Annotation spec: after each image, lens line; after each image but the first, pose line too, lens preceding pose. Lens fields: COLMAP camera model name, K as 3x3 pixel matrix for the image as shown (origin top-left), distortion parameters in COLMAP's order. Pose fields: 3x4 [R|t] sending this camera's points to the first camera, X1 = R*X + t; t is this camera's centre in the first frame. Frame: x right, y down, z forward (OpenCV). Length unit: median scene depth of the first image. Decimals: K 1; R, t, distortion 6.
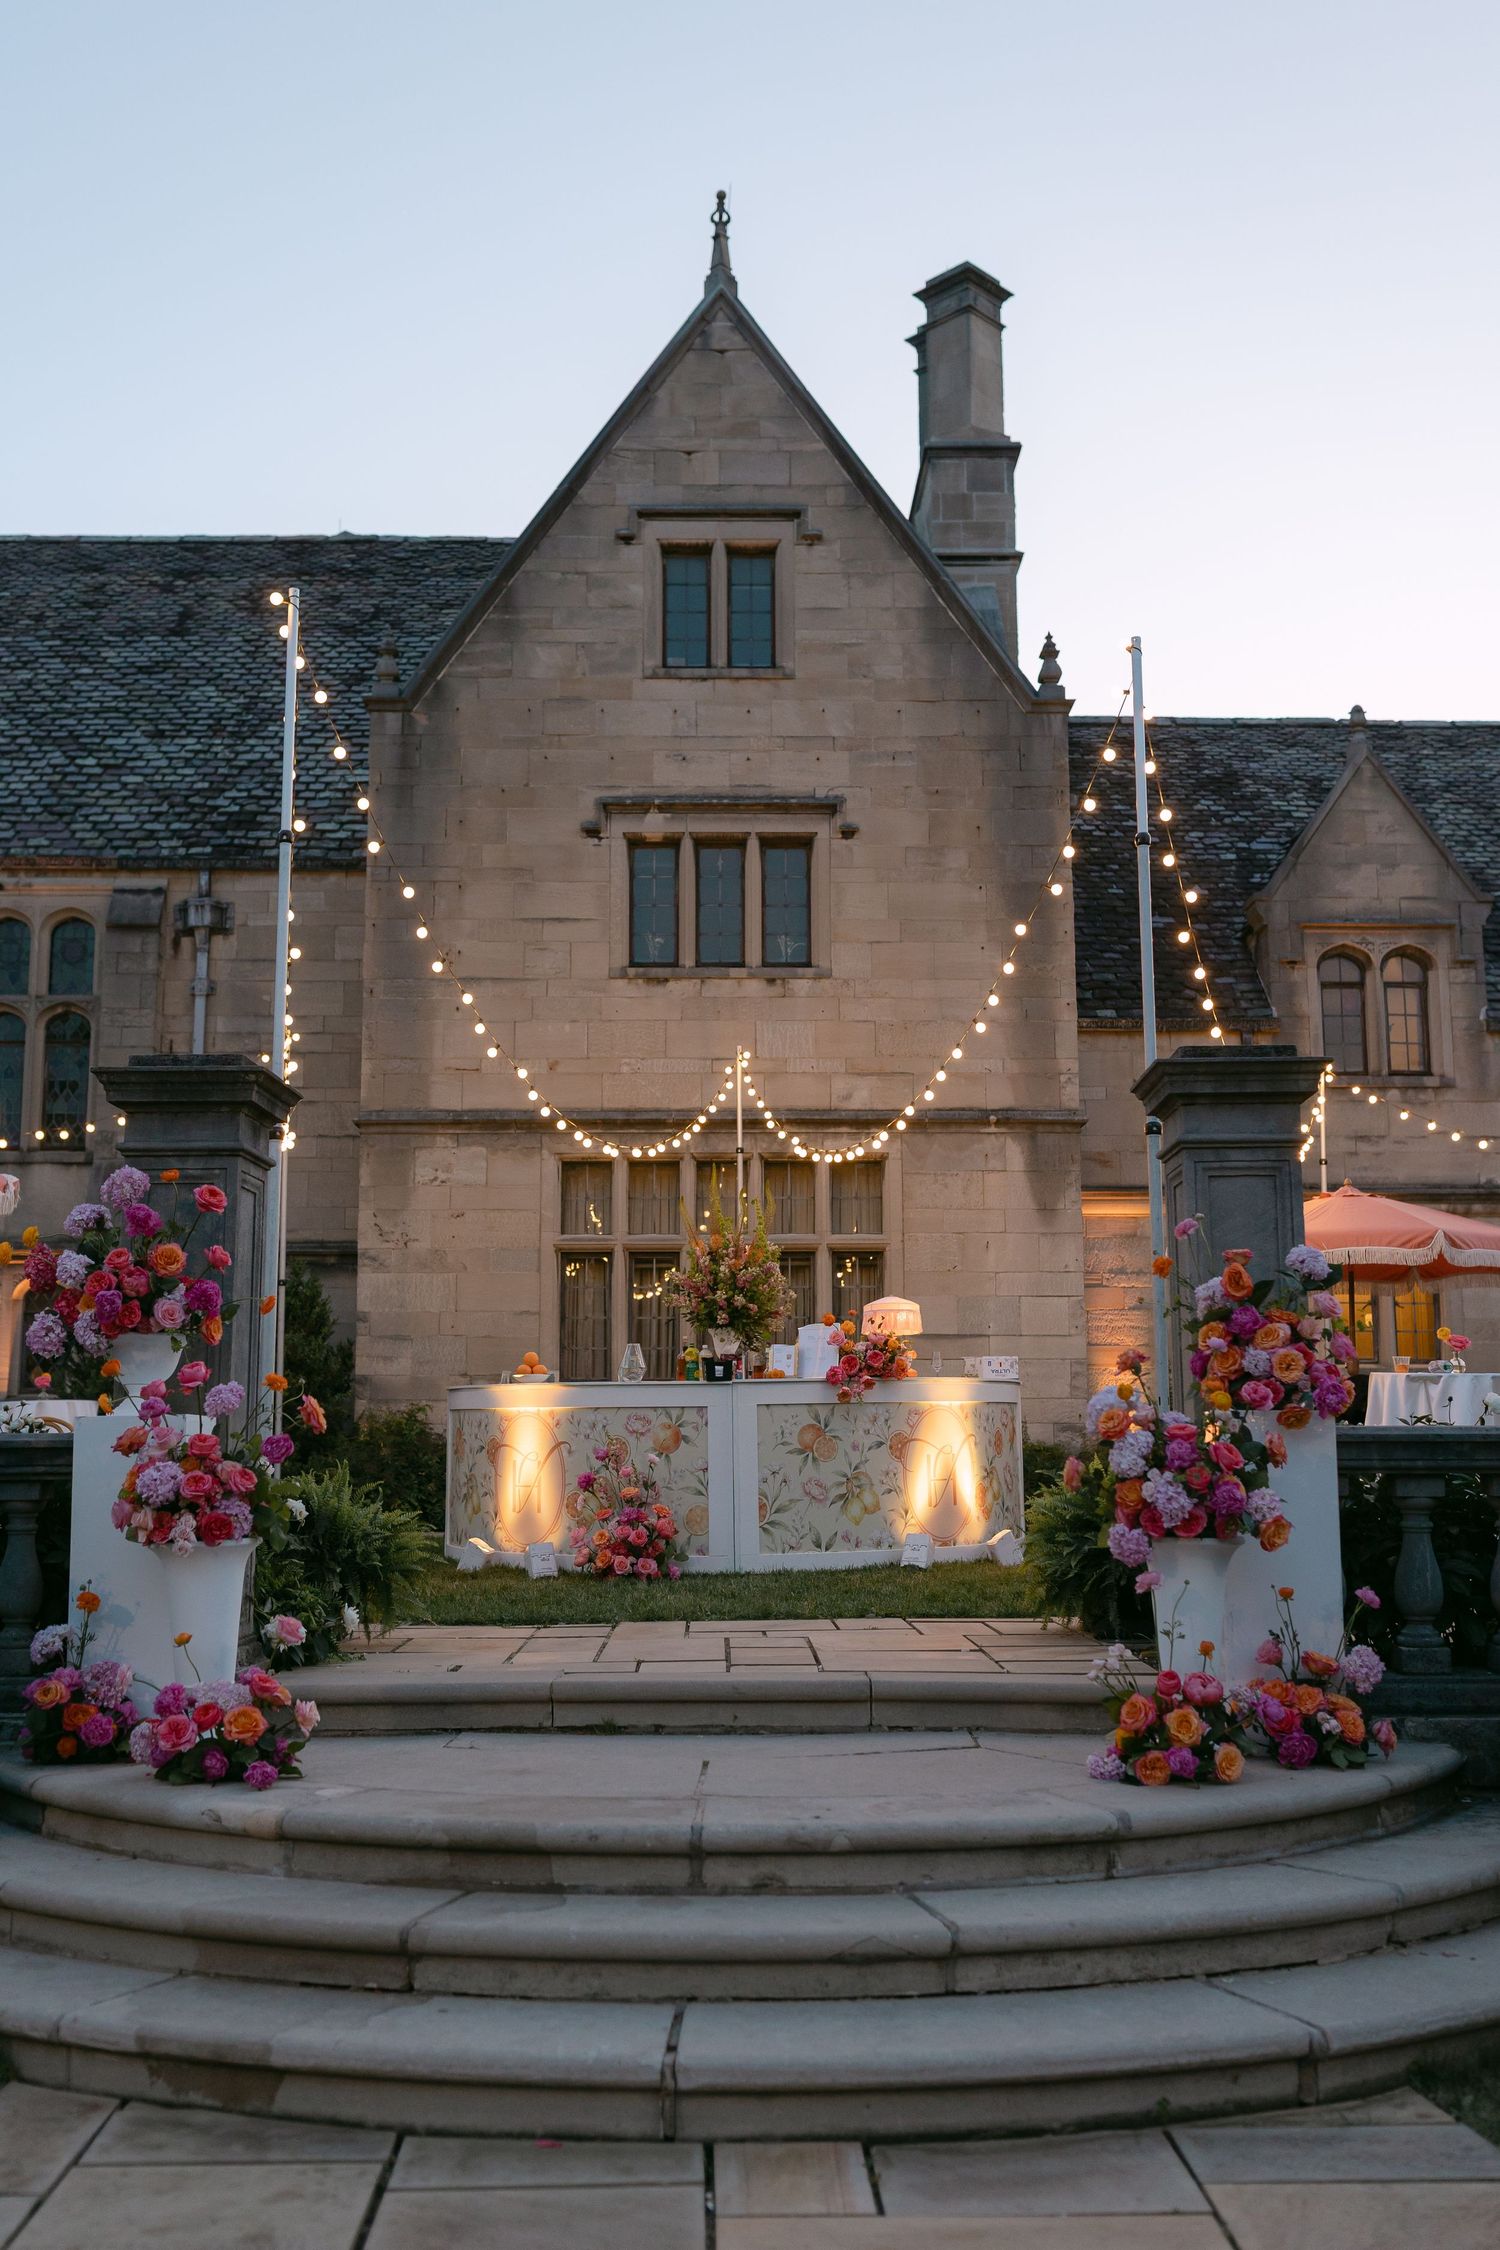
lens RADIAL K [[2122.2, 0, 750.0], [0, 2122.2, 1125.0], [0, 0, 1]] dist [0.004651, -0.016301]
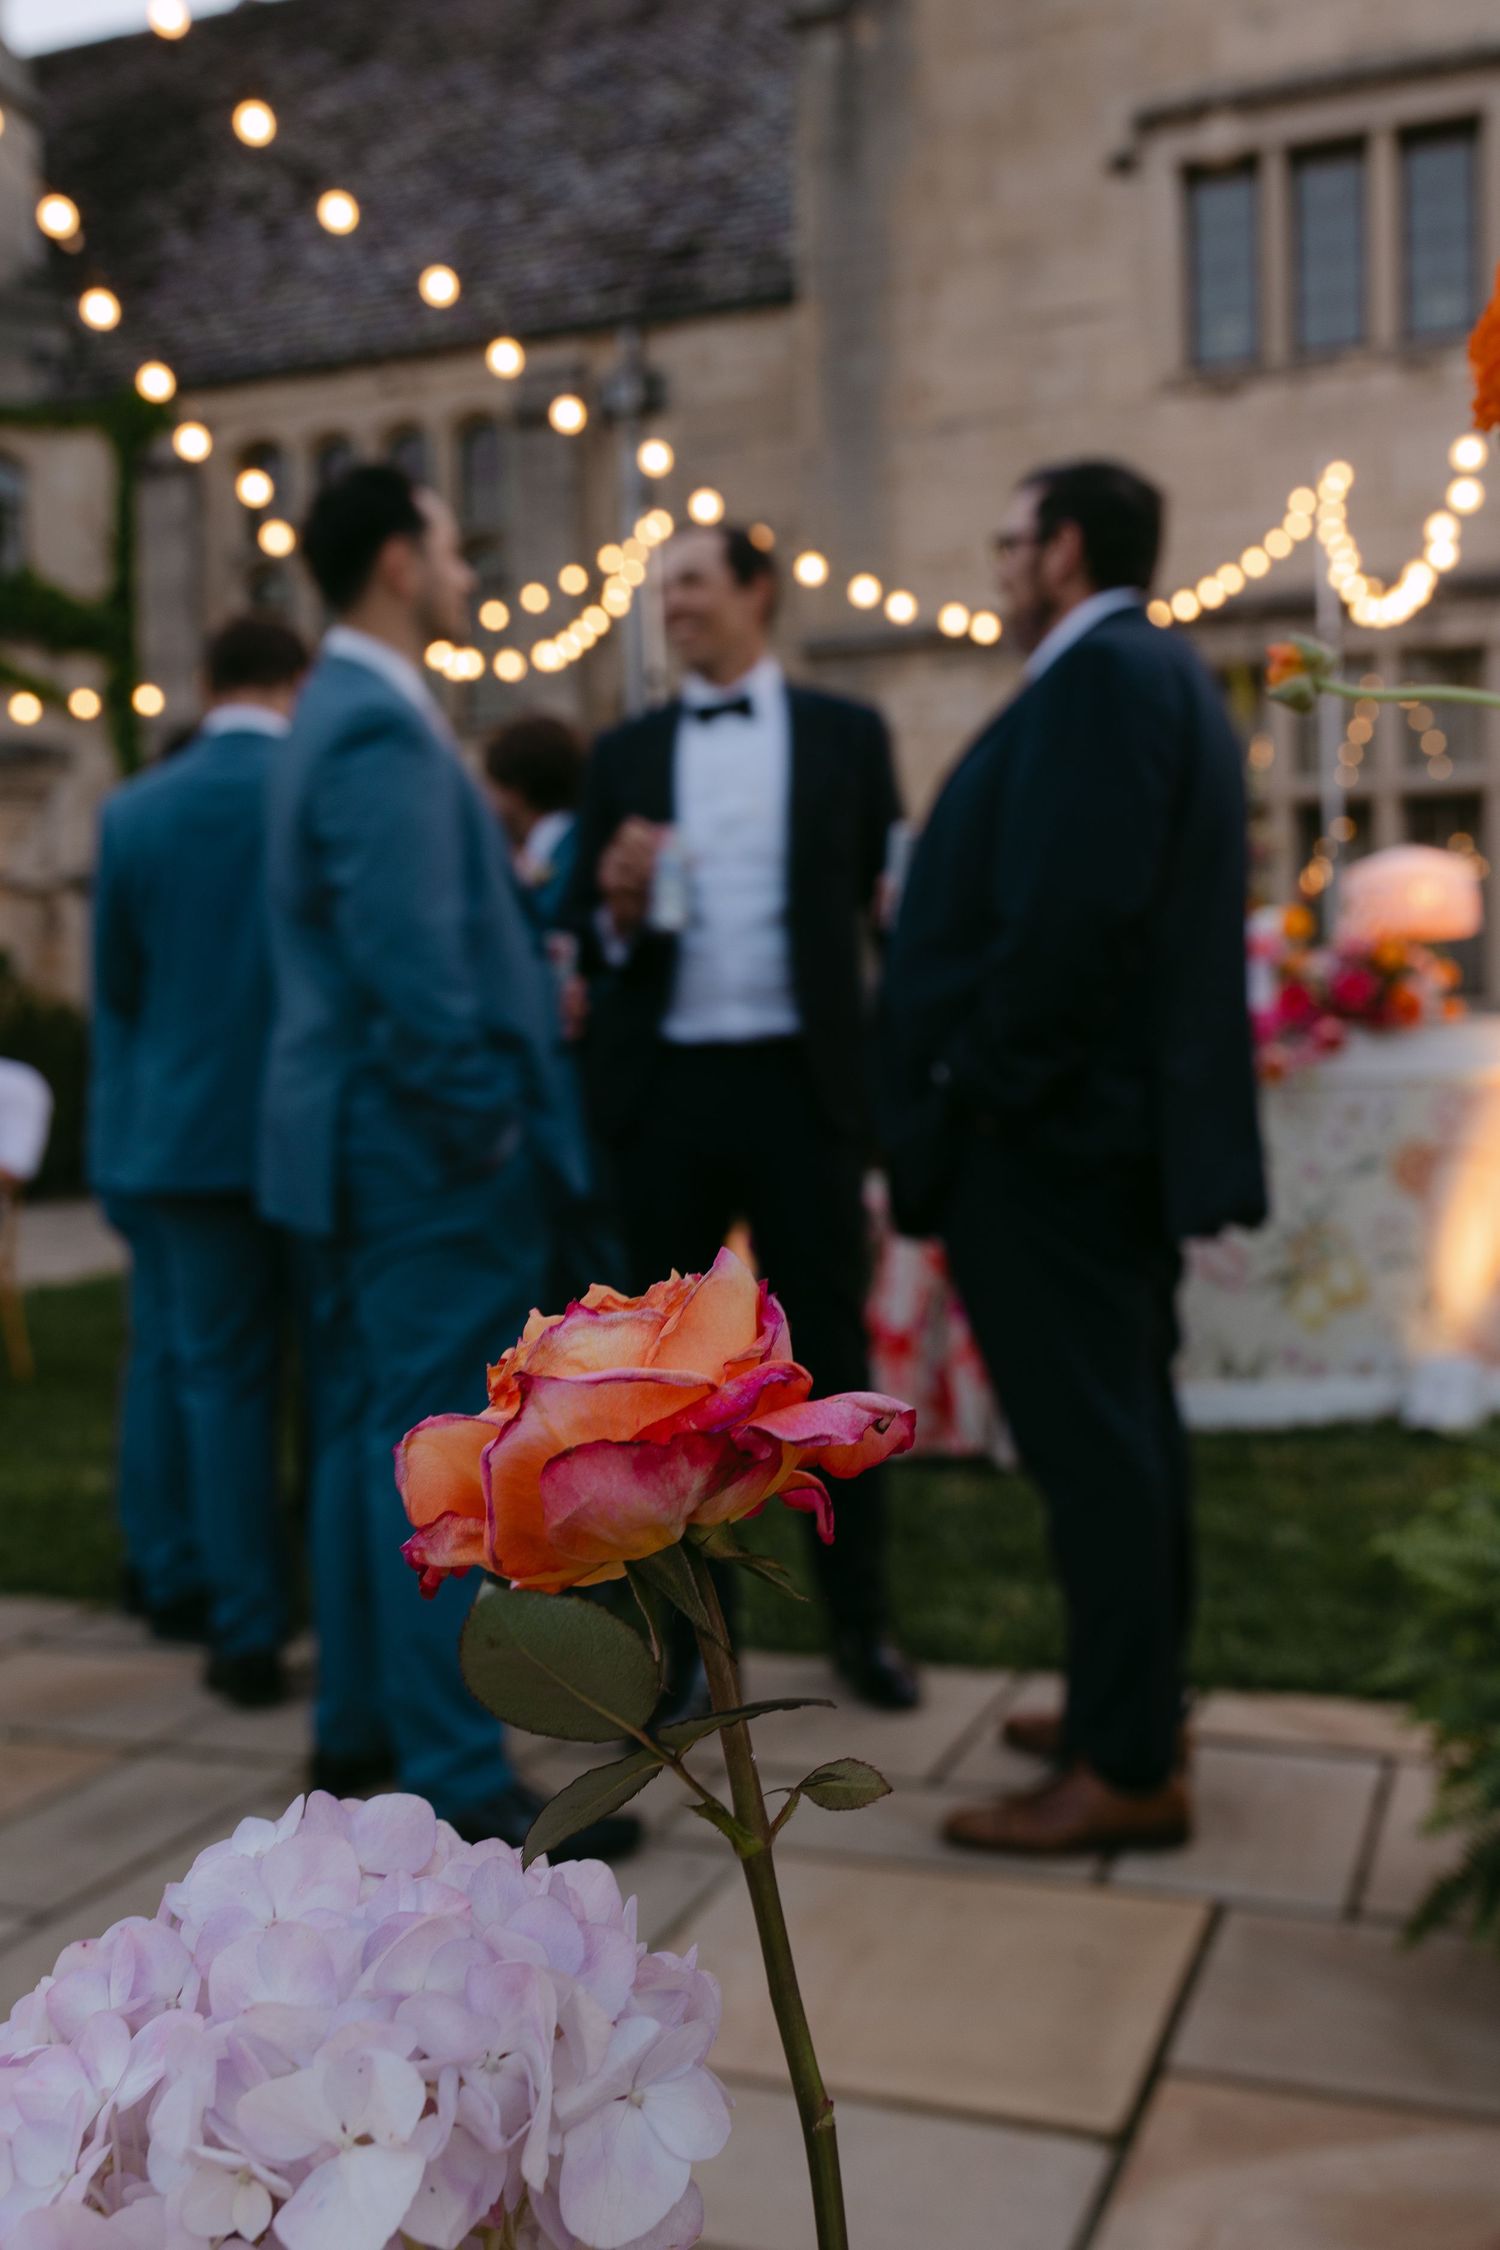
lens RADIAL K [[2193.1, 0, 750.0], [0, 2193.1, 1125.0], [0, 0, 1]] dist [0.006194, 0.019775]
pose [[0.928950, -0.006461, -0.370148, 0.067611], [0.074069, 0.982875, 0.168733, 0.028661], [0.362719, -0.184161, 0.913521, 0.297301]]
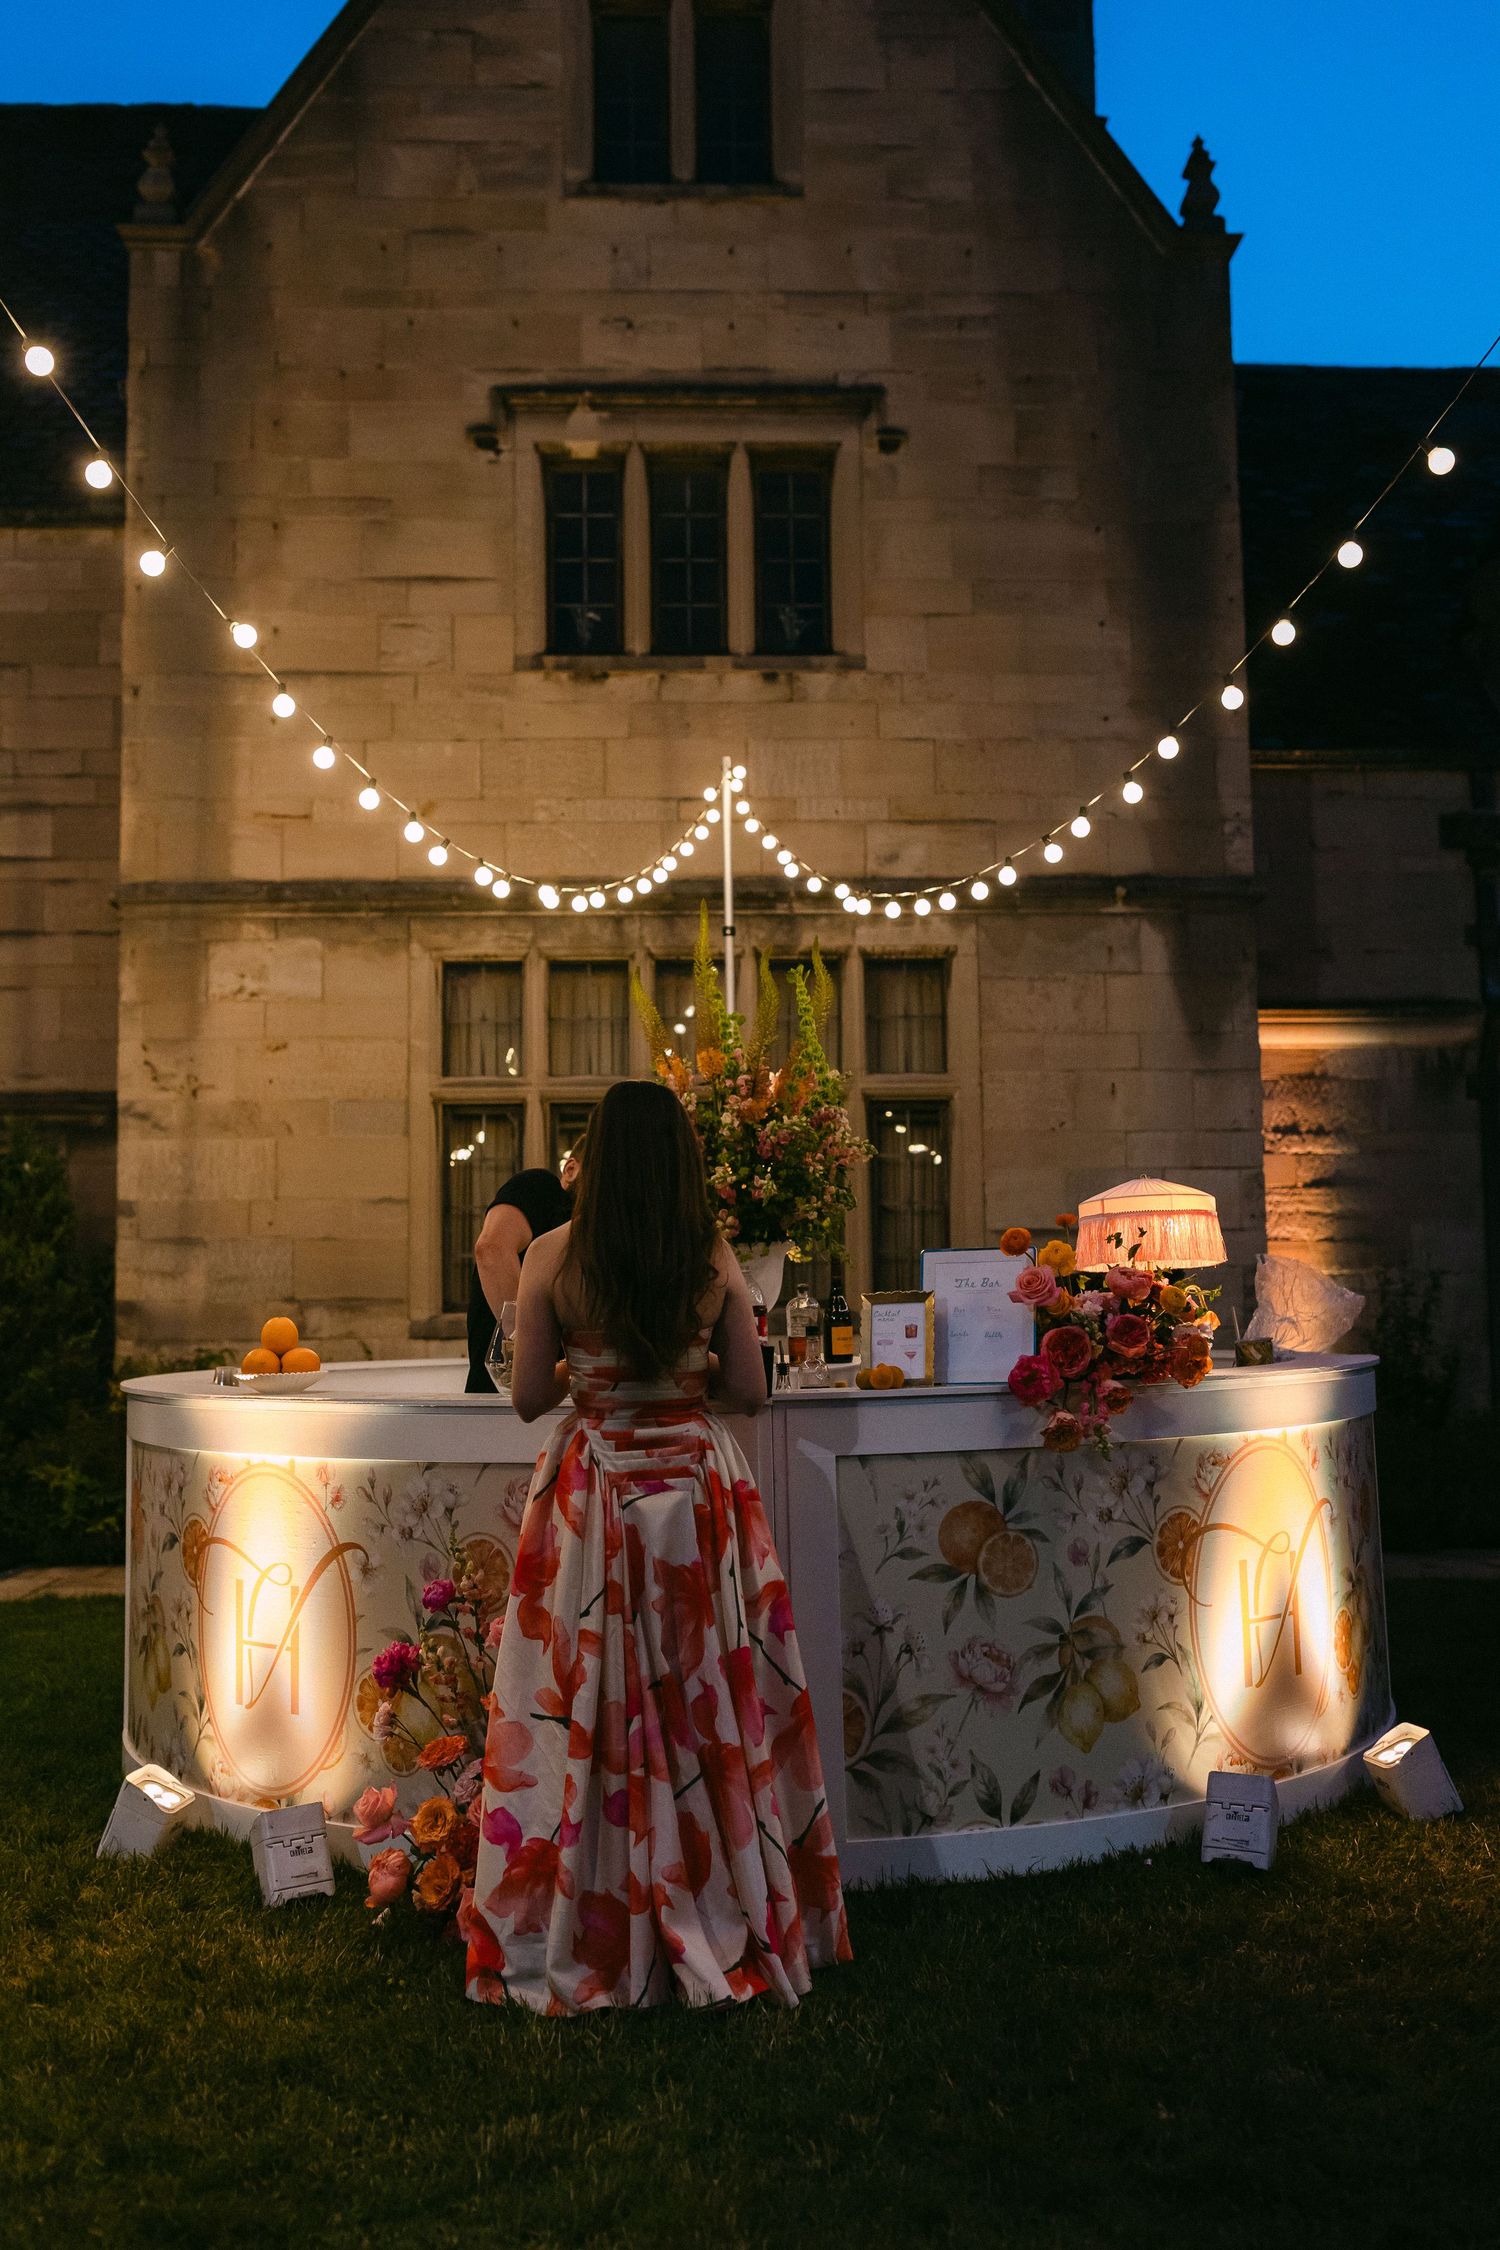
lens RADIAL K [[2150.7, 0, 750.0], [0, 2150.7, 1125.0], [0, 0, 1]] dist [0.005465, -0.007460]
pose [[0.999683, -0.006619, 0.024289, -0.012756], [0.005113, 0.998090, 0.061560, 0.026800], [-0.024650, -0.061416, 0.997808, 0.354086]]
